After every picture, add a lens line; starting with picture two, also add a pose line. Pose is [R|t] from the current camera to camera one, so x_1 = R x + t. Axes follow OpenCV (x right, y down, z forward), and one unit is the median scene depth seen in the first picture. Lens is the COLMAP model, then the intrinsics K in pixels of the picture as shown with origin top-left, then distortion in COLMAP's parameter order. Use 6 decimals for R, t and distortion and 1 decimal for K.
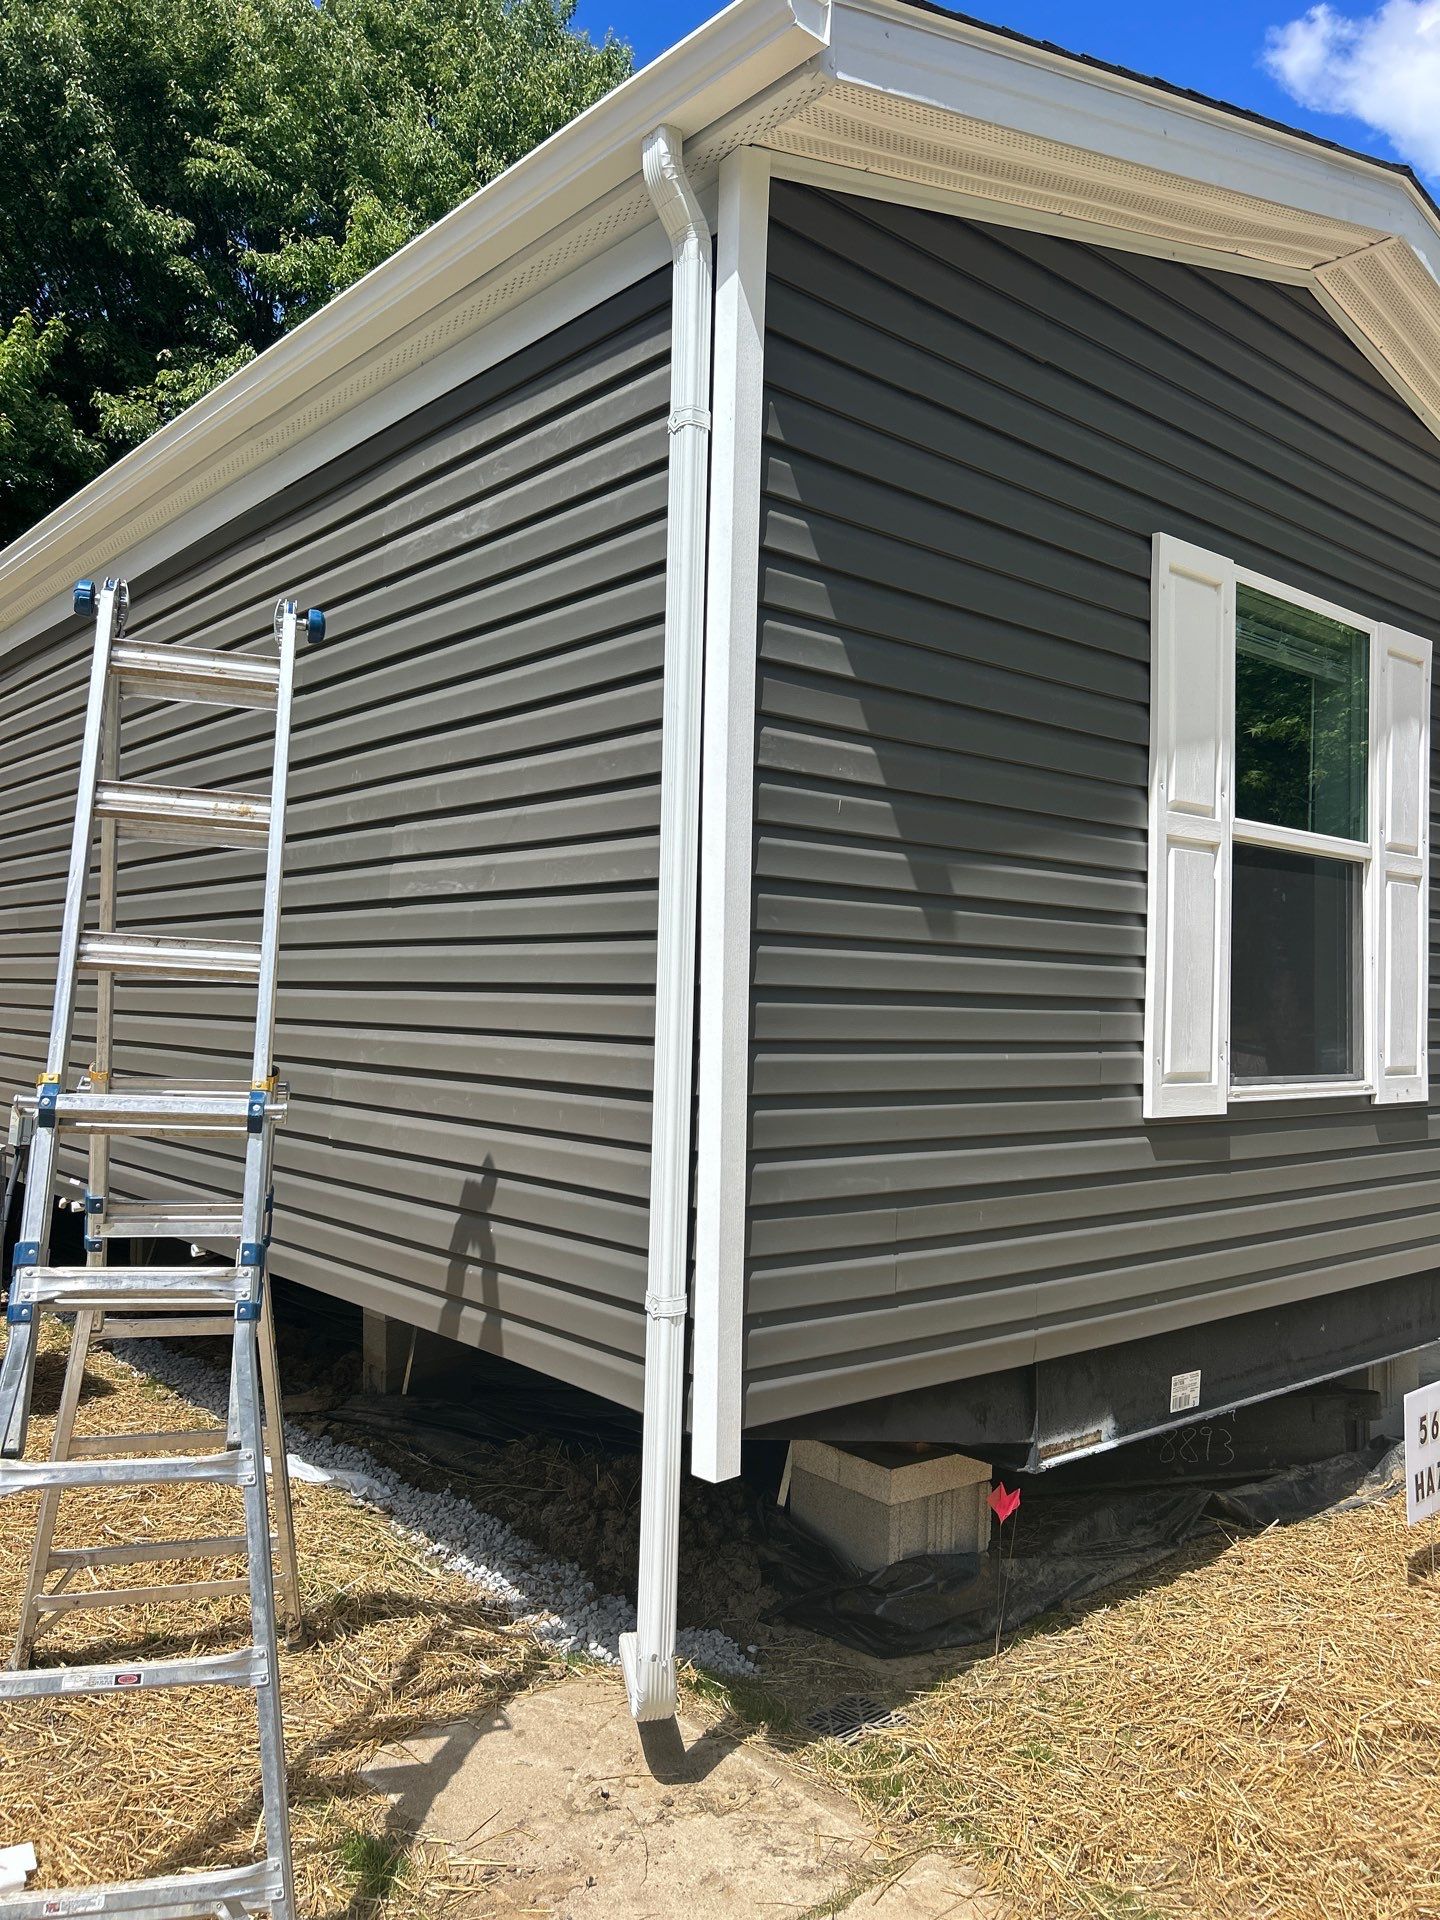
lens RADIAL K [[1455.9, 0, 720.0], [0, 1455.9, 960.0], [0, 0, 1]] dist [0.086855, -0.086455]
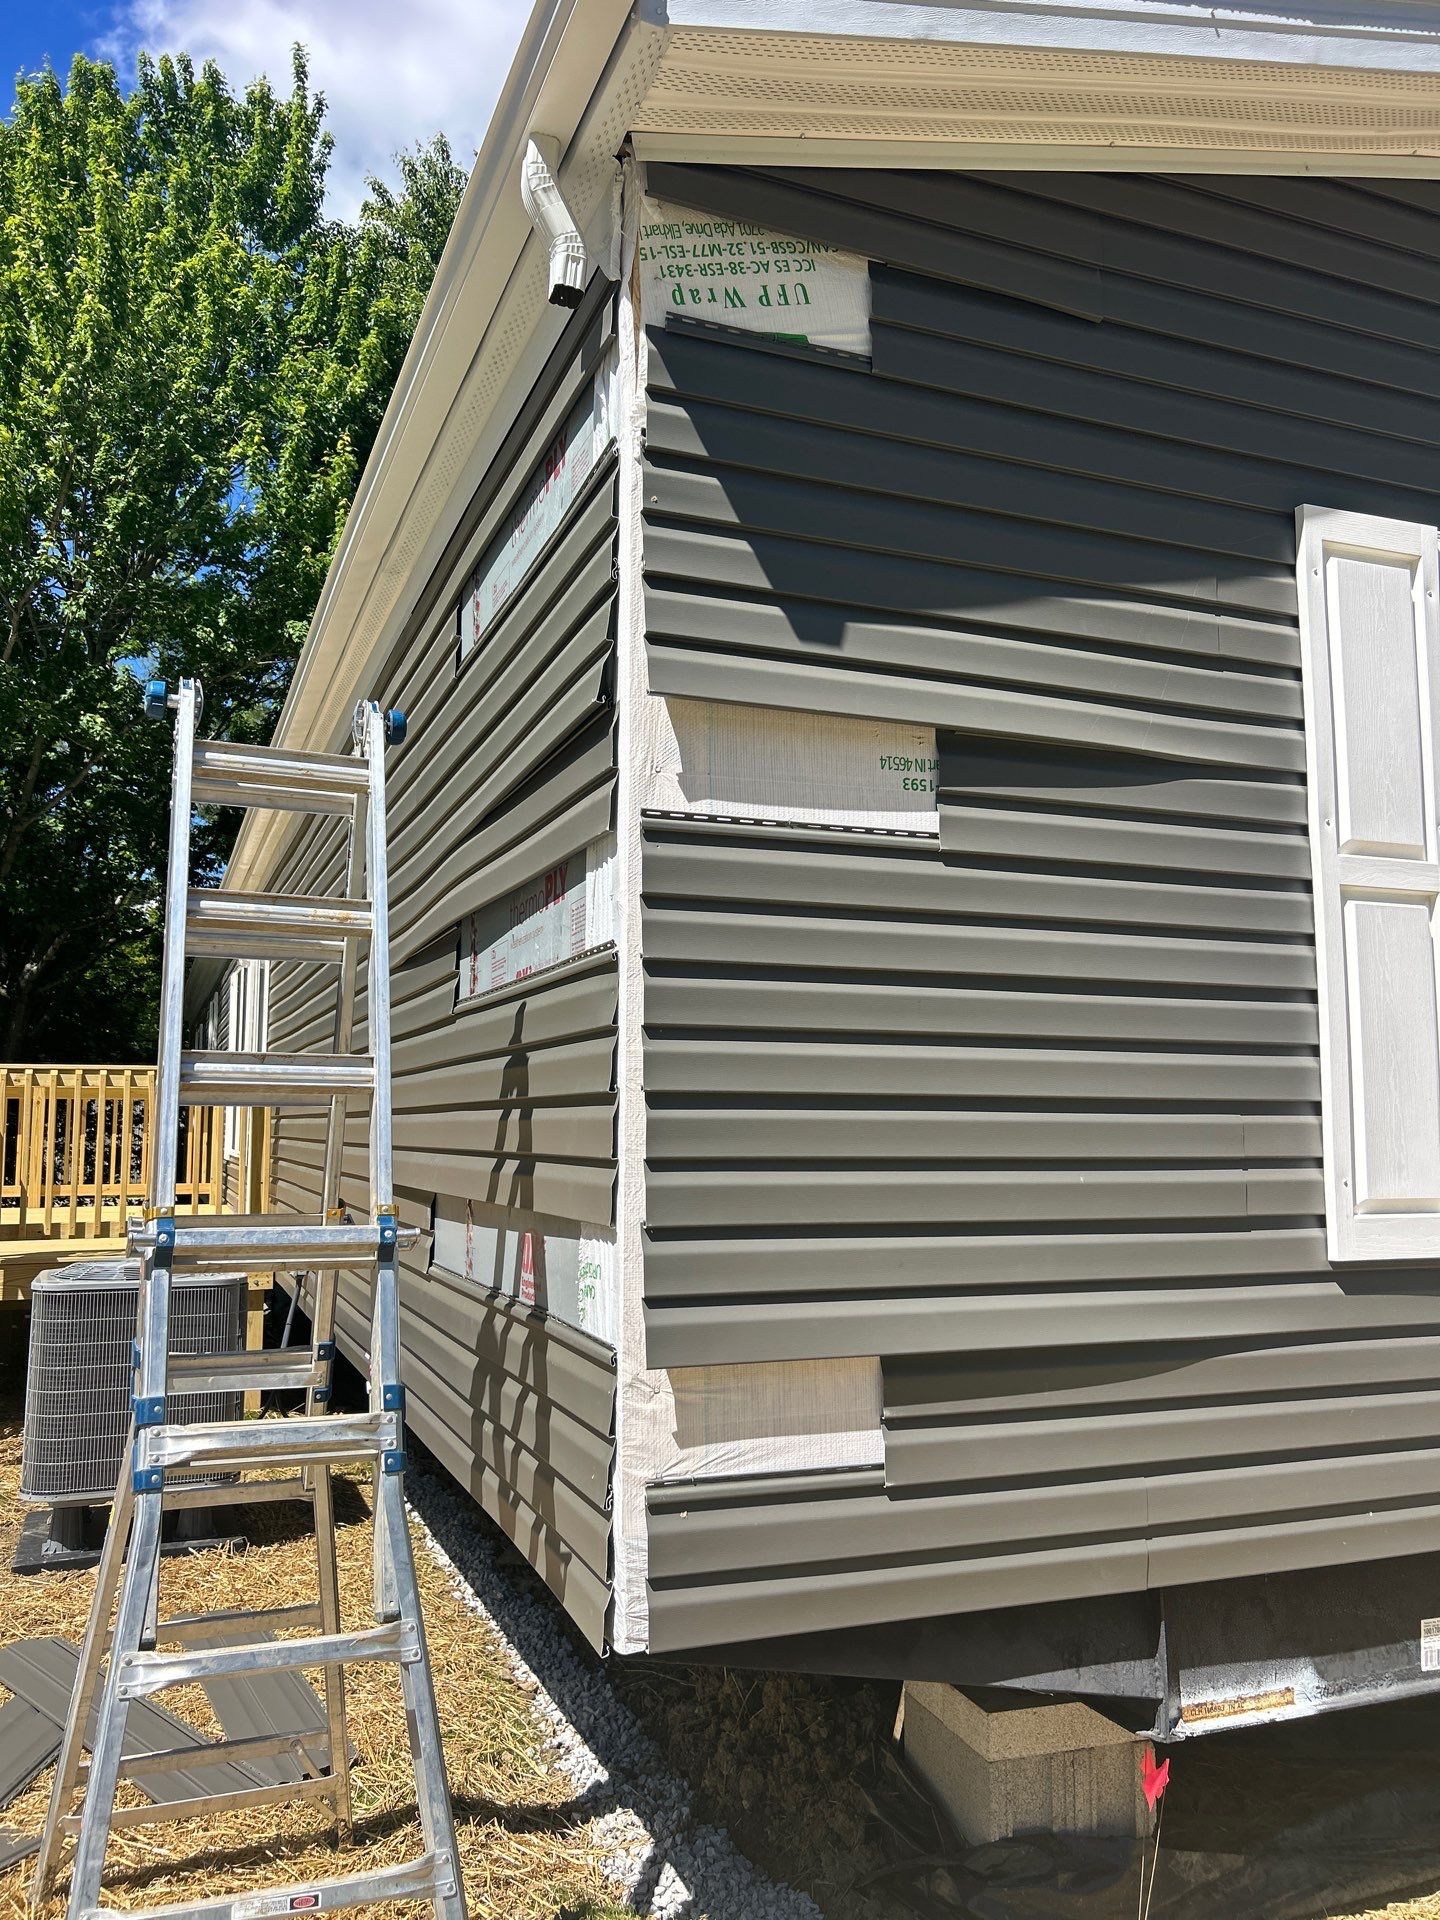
lens RADIAL K [[1455.9, 0, 720.0], [0, 1455.9, 960.0], [0, 0, 1]] dist [0.086855, -0.086455]
pose [[0.944682, -0.054536, -0.323422, 0.242950], [0.026003, 0.995429, -0.091900, 0.016134], [0.326956, 0.078406, 0.941782, 0.171033]]
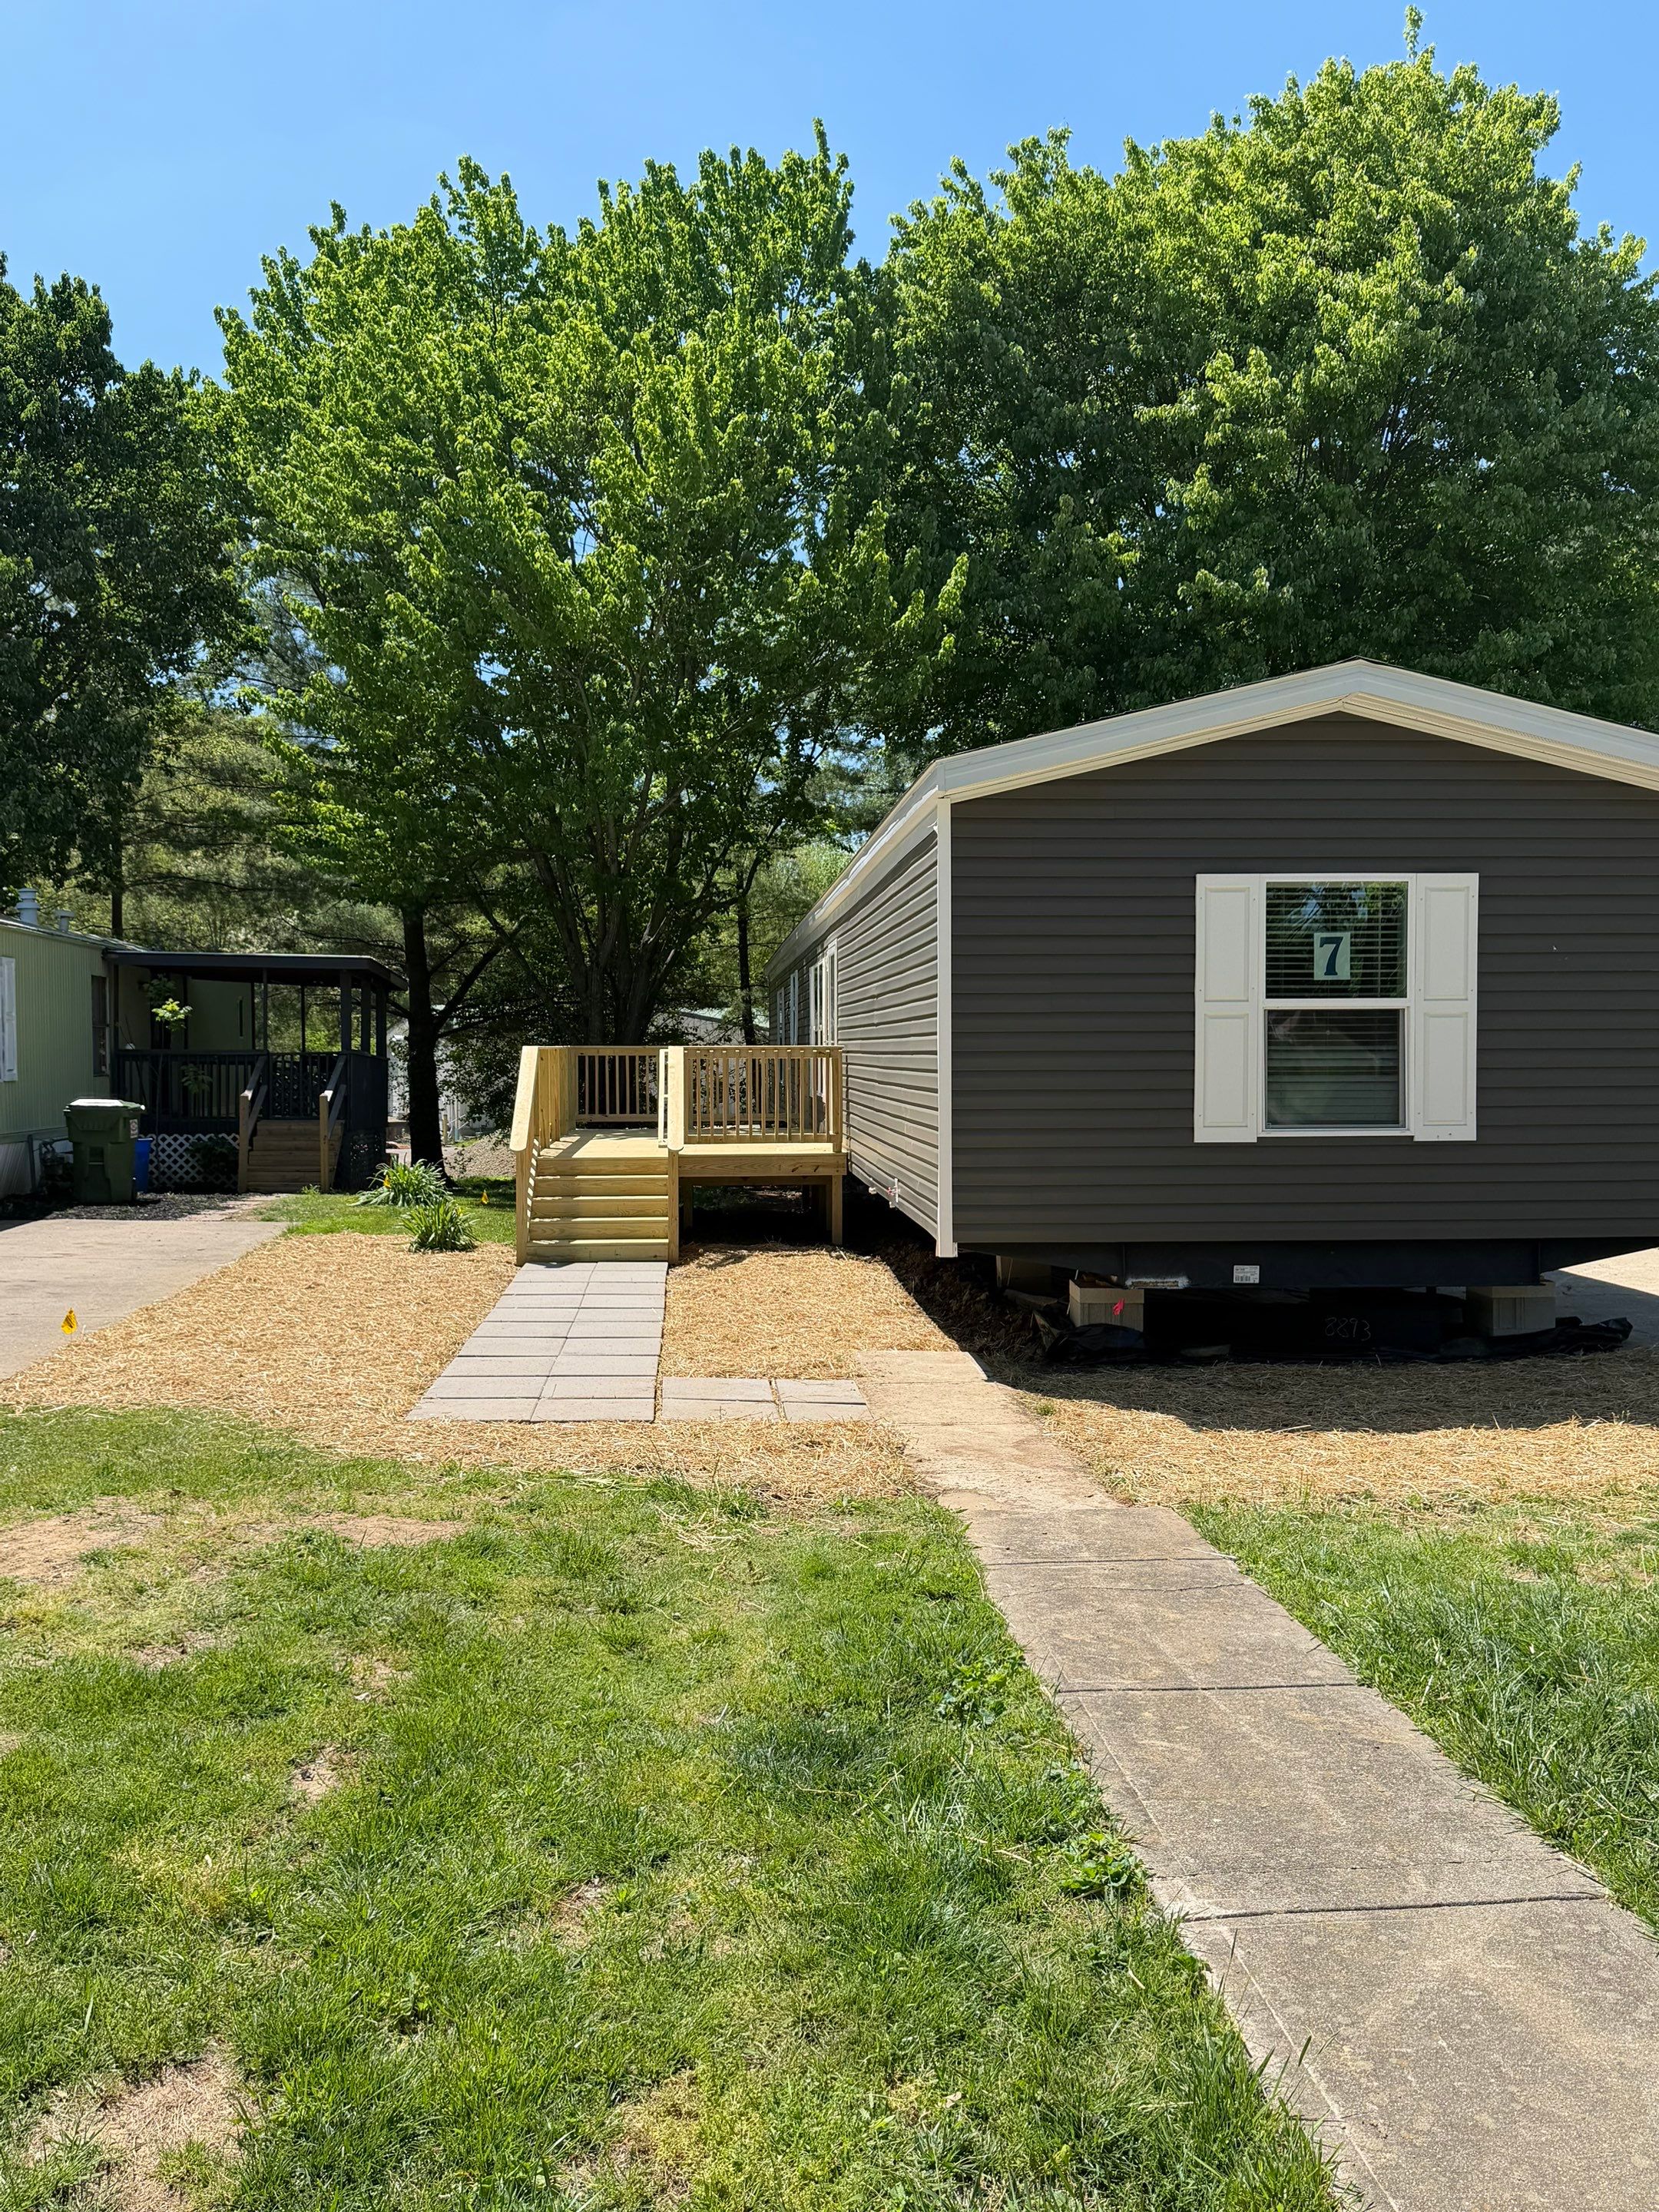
lens RADIAL K [[1718.5, 0, 829.5], [0, 1718.5, 1106.0], [0, 0, 1]] dist [0.050925, -0.001233]
pose [[0.809776, -0.011796, -0.586620, 1.333217], [0.038037, 0.998750, 0.032423, -0.050126], [0.585505, -0.048568, 0.809213, -1.379666]]
